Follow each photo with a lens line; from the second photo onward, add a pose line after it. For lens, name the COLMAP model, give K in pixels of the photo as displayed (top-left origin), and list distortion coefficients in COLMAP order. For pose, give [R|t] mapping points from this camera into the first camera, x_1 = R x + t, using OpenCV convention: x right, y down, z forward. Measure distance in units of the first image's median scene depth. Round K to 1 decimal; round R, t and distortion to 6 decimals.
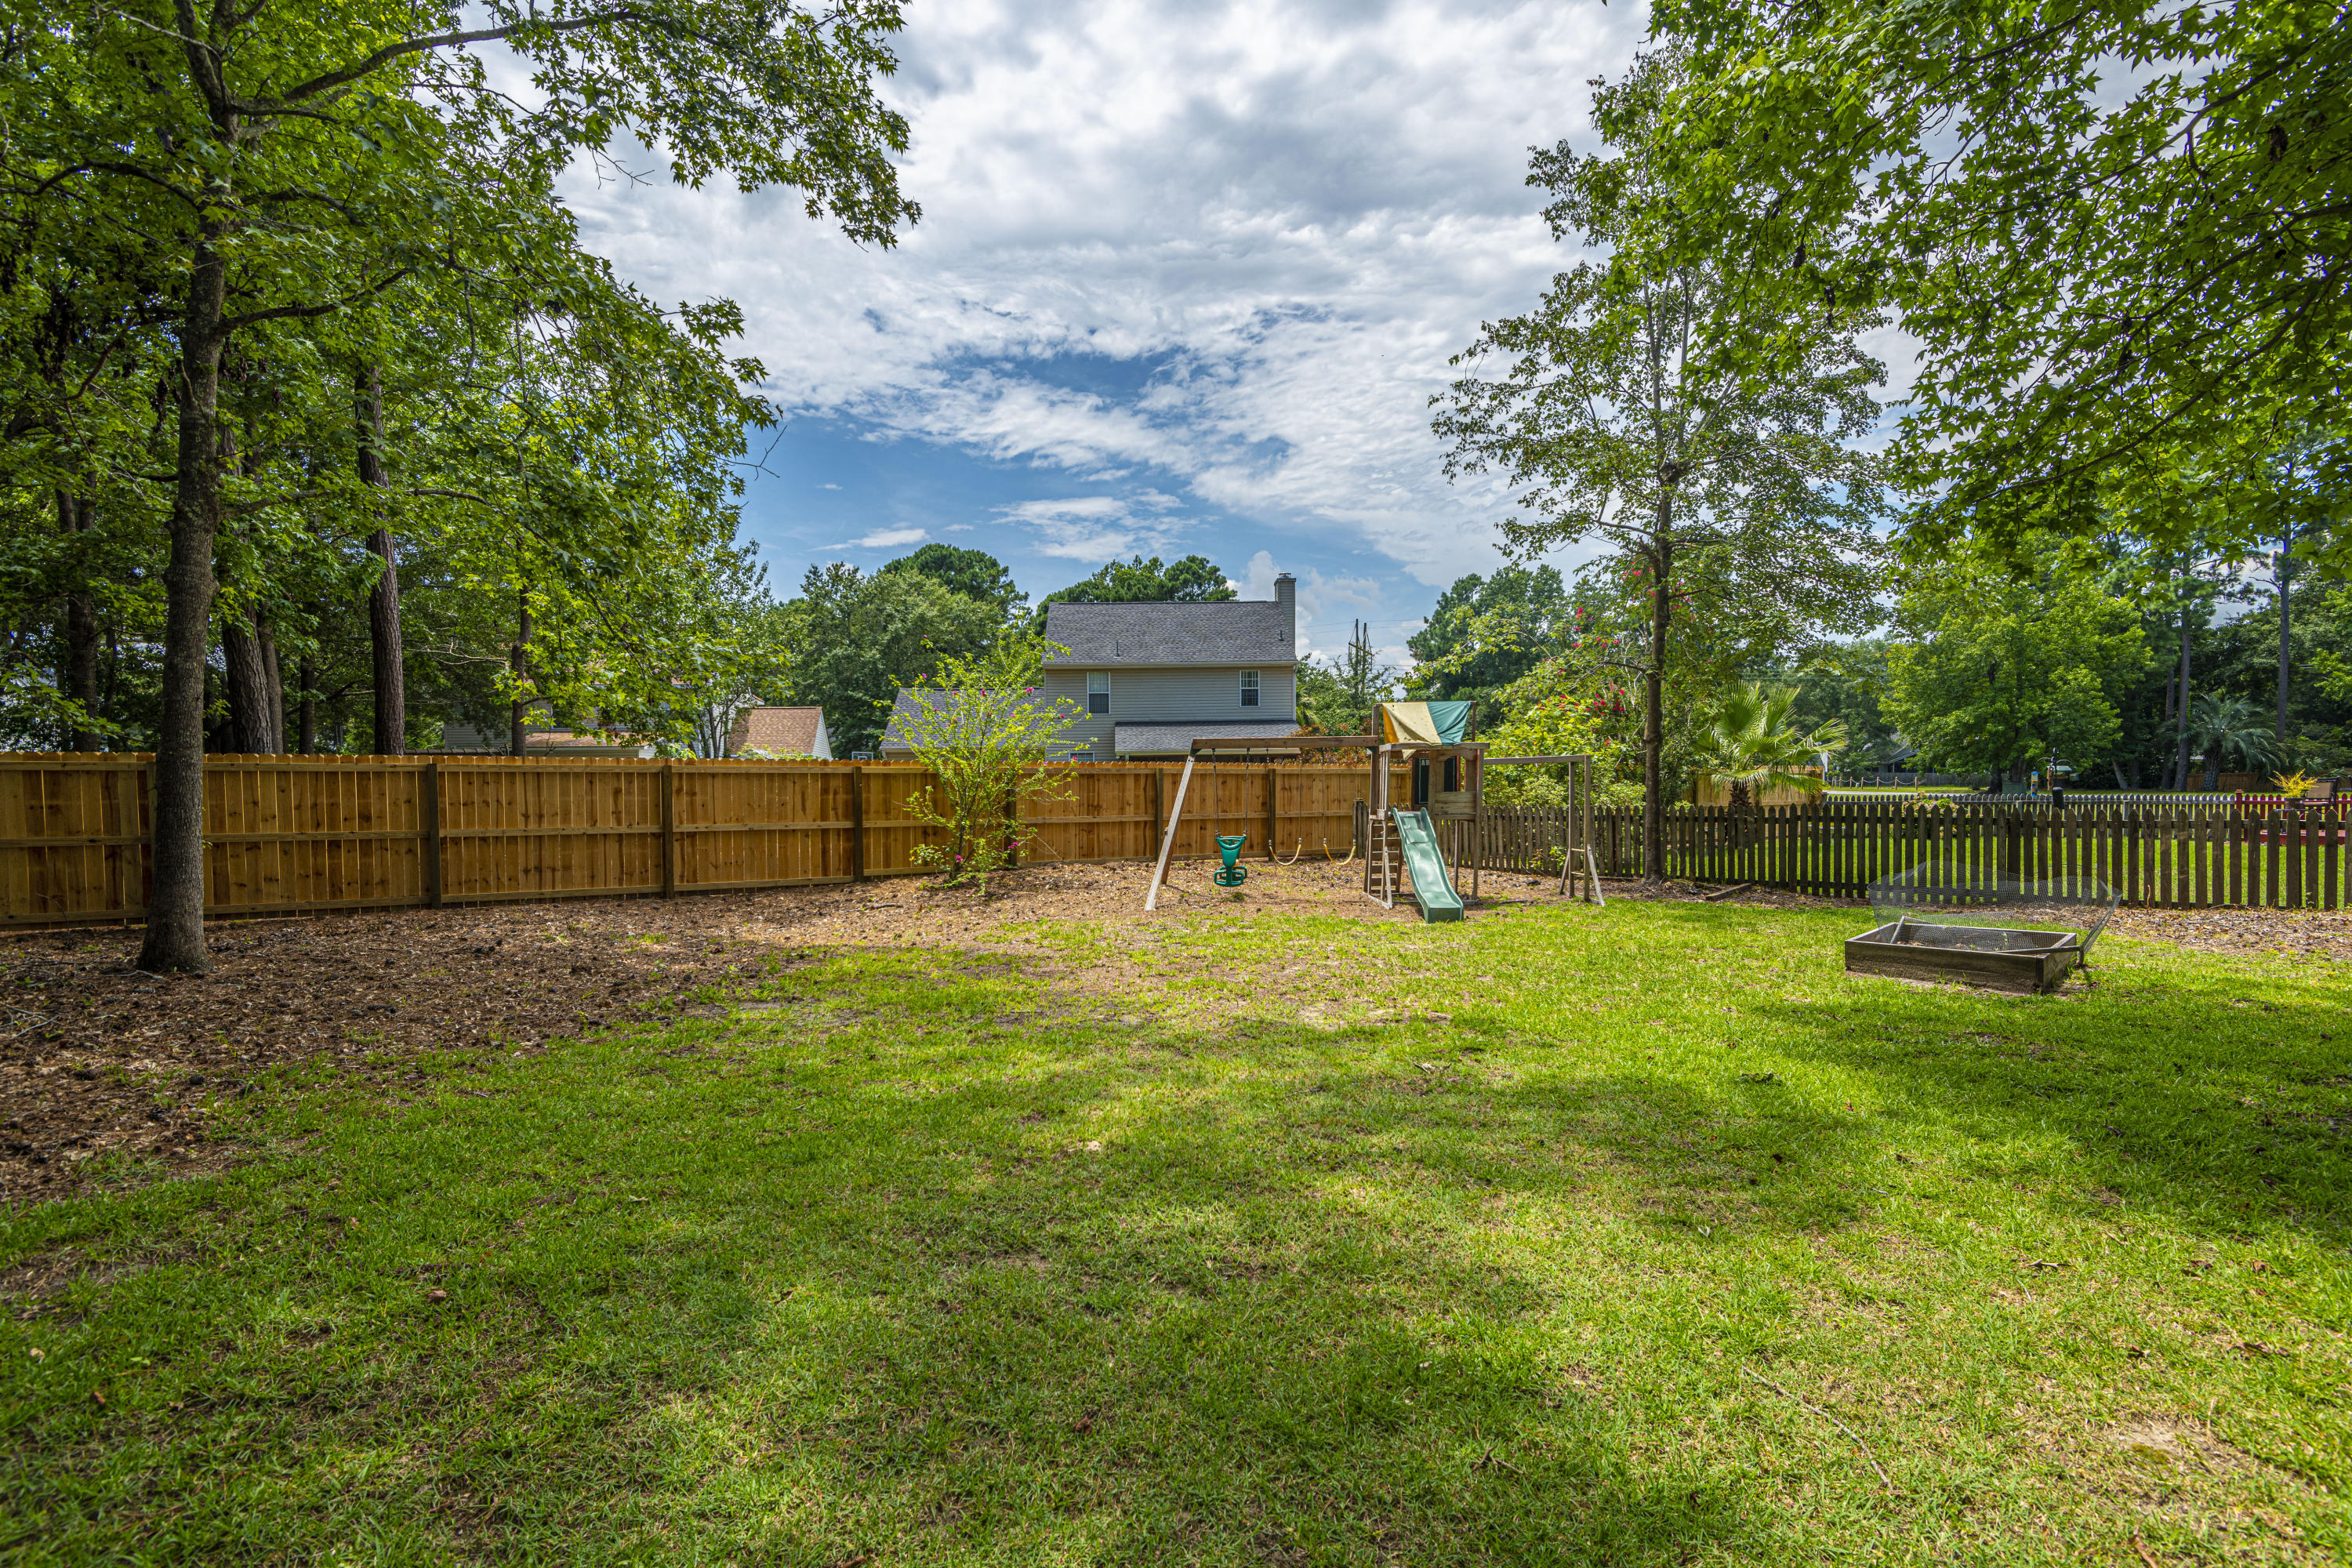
lens RADIAL K [[1121.0, 0, 1176.1], [0, 1121.0, 820.2], [0, 0, 1]] dist [0.001294, 0.000099]
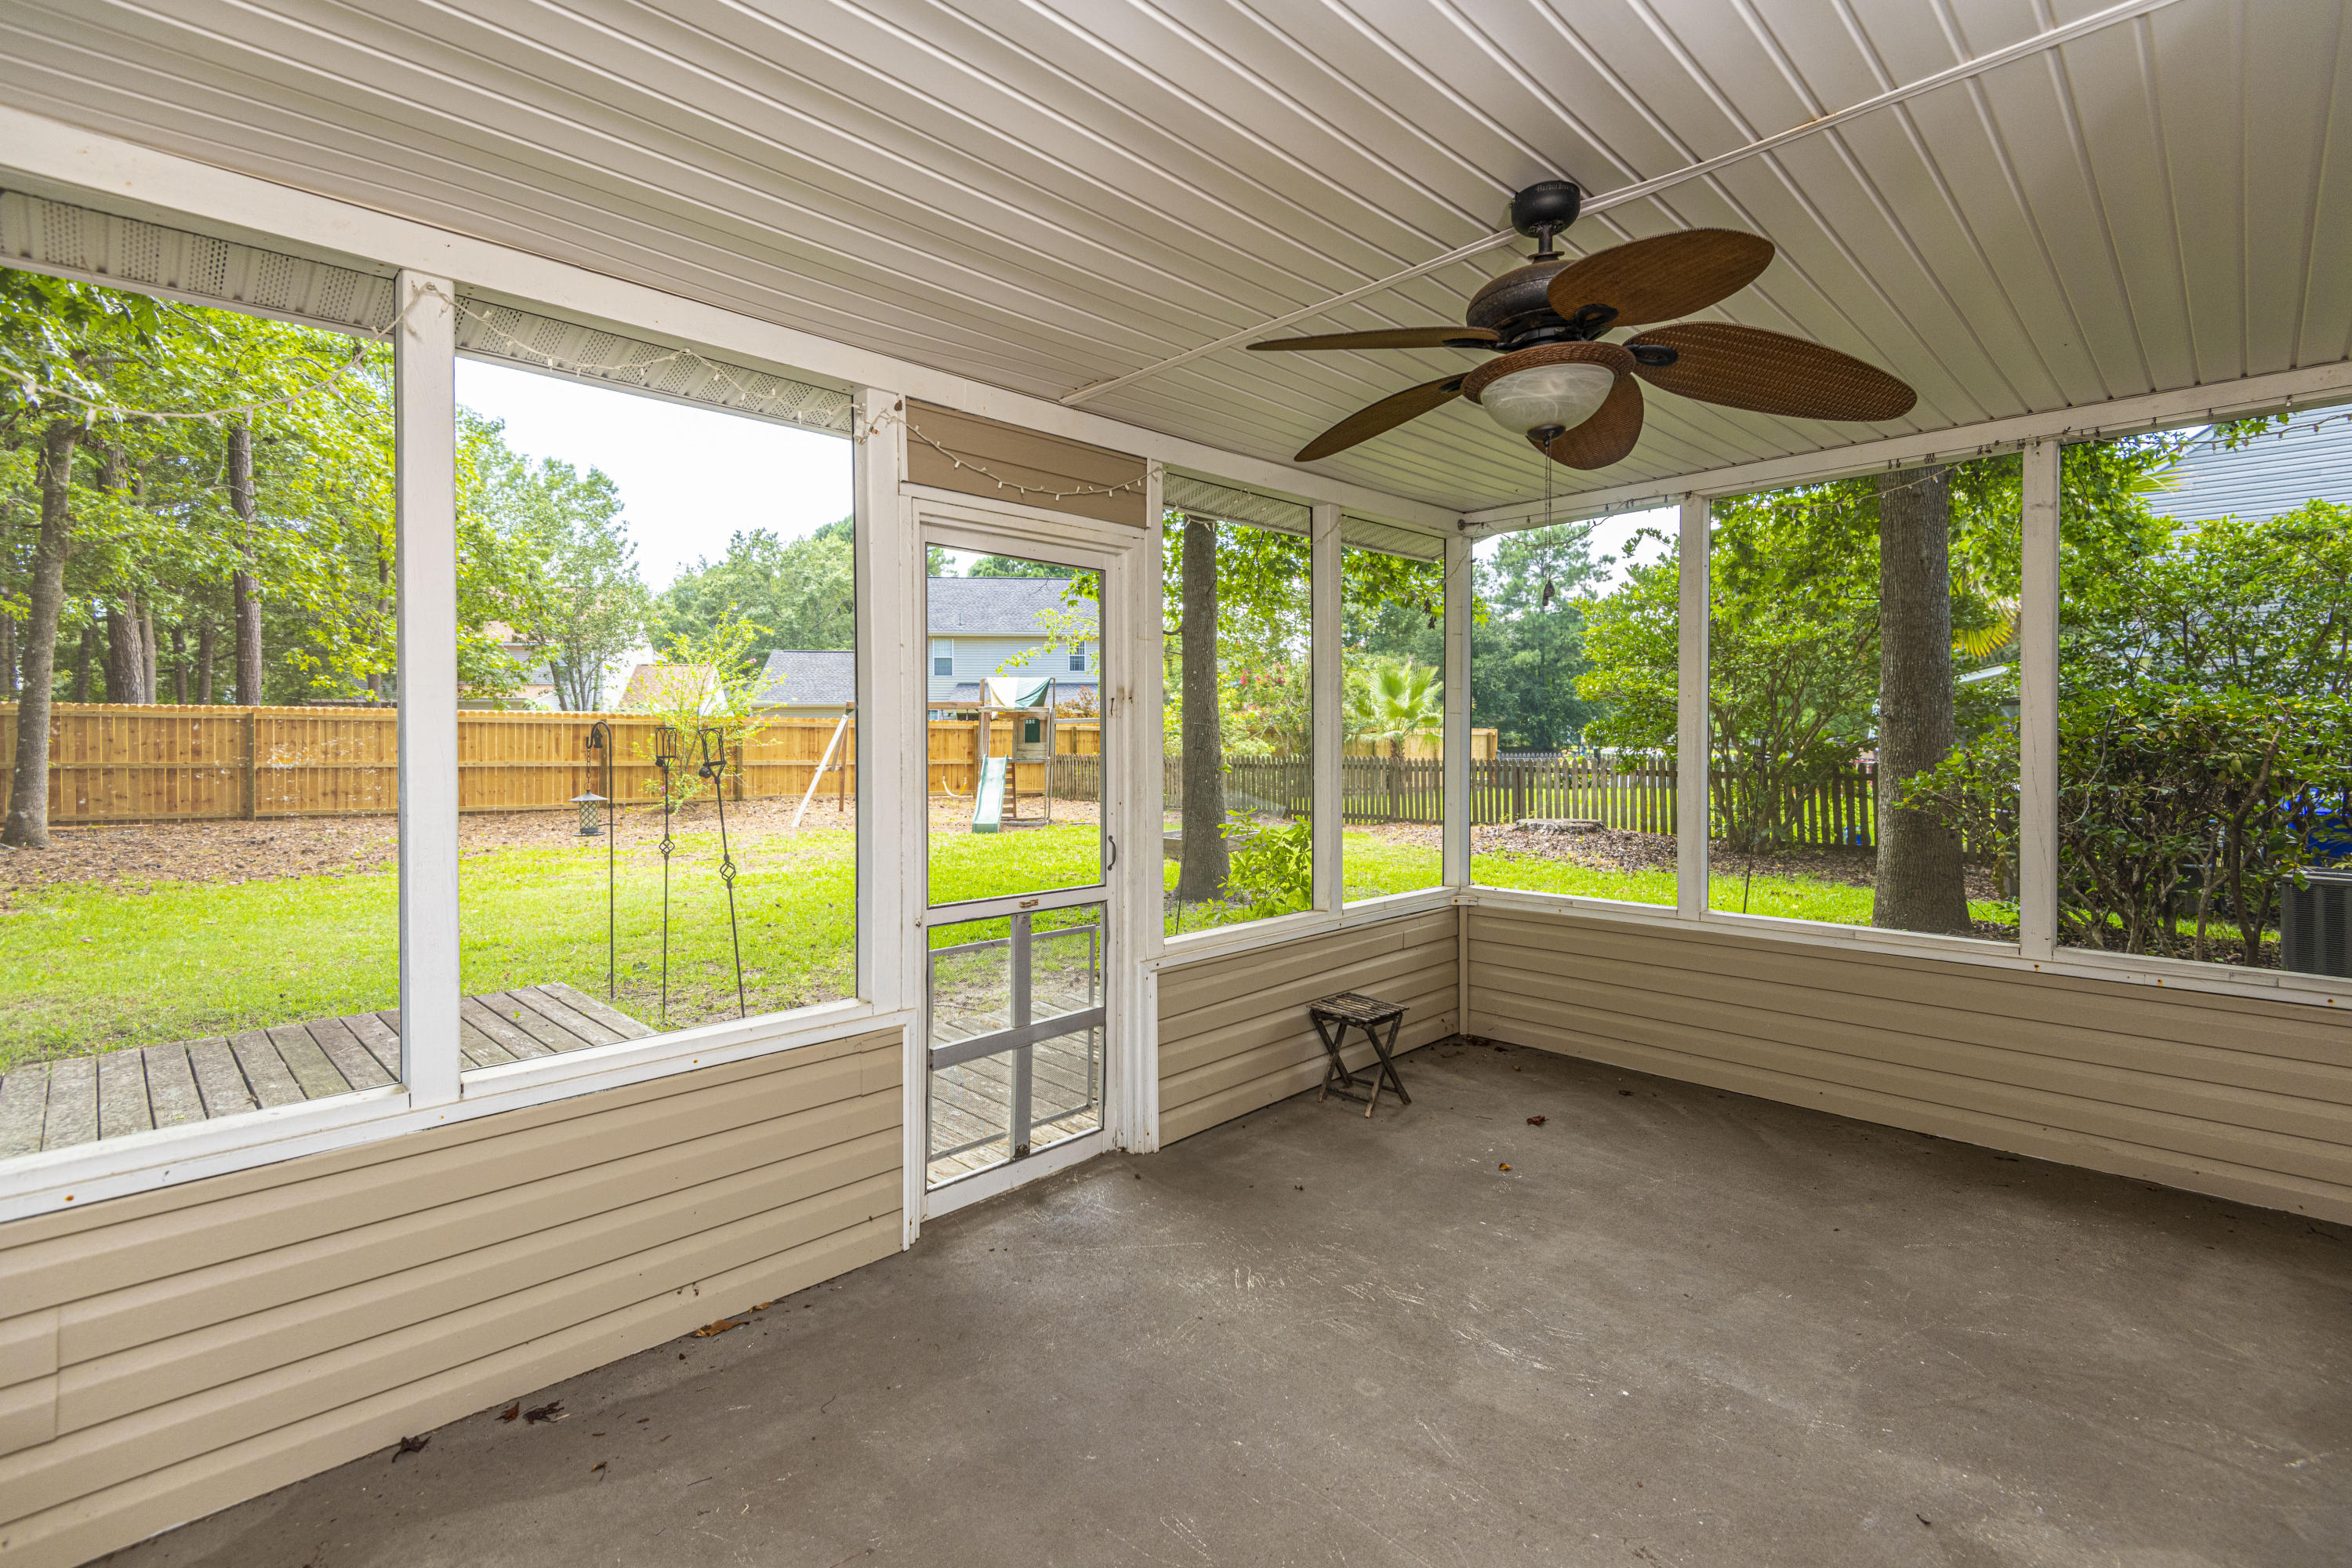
lens RADIAL K [[1108.9, 0, 1181.1], [0, 1108.9, 743.0], [0, 0, 1]] dist [-0.000796, -0.001158]
pose [[0.999297, 0.011107, 0.035816, 0.379454], [-0.010008, 0.999478, -0.030707, 0.014379], [-0.036139, 0.030327, 0.998887, -0.344333]]
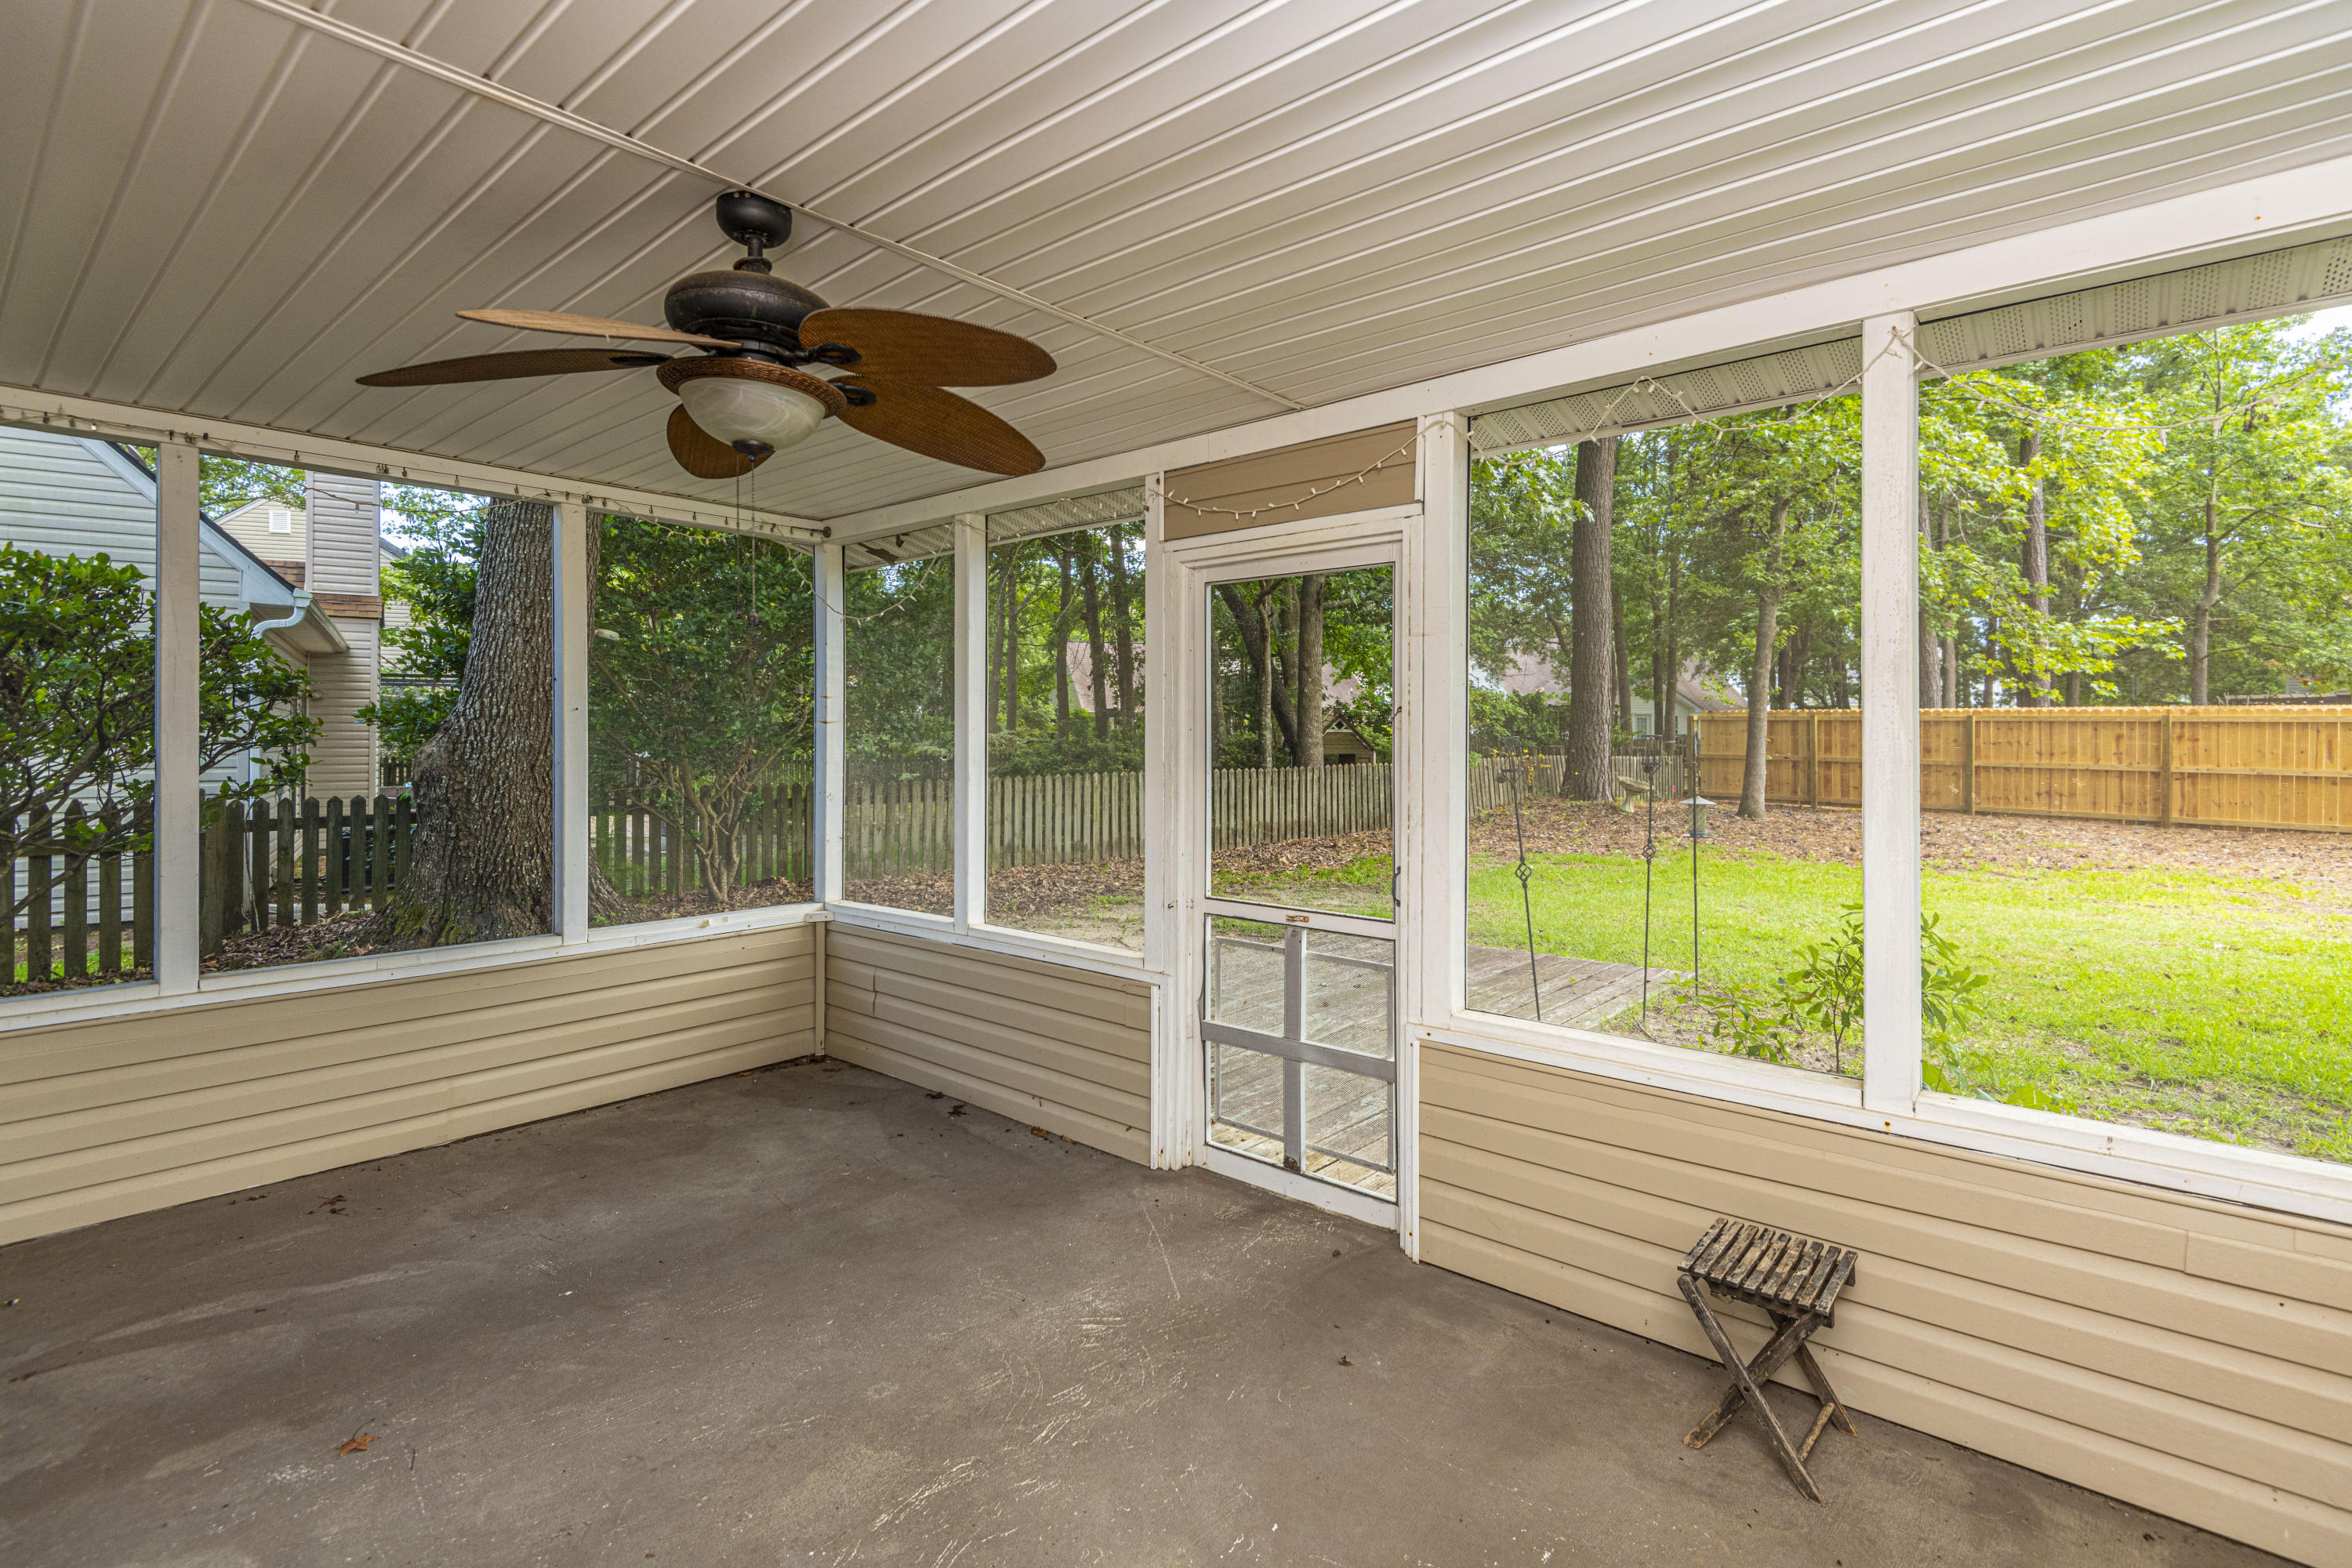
lens RADIAL K [[1057.8, 0, 1182.4], [0, 1057.8, 720.9], [0, 0, 1]] dist [0.002341, 0.000036]
pose [[0.103691, 0.001396, -0.994609, 0.571019], [-0.039751, 0.999206, -0.002742, 0.001727], [0.993815, 0.039821, 0.103664, -0.161181]]
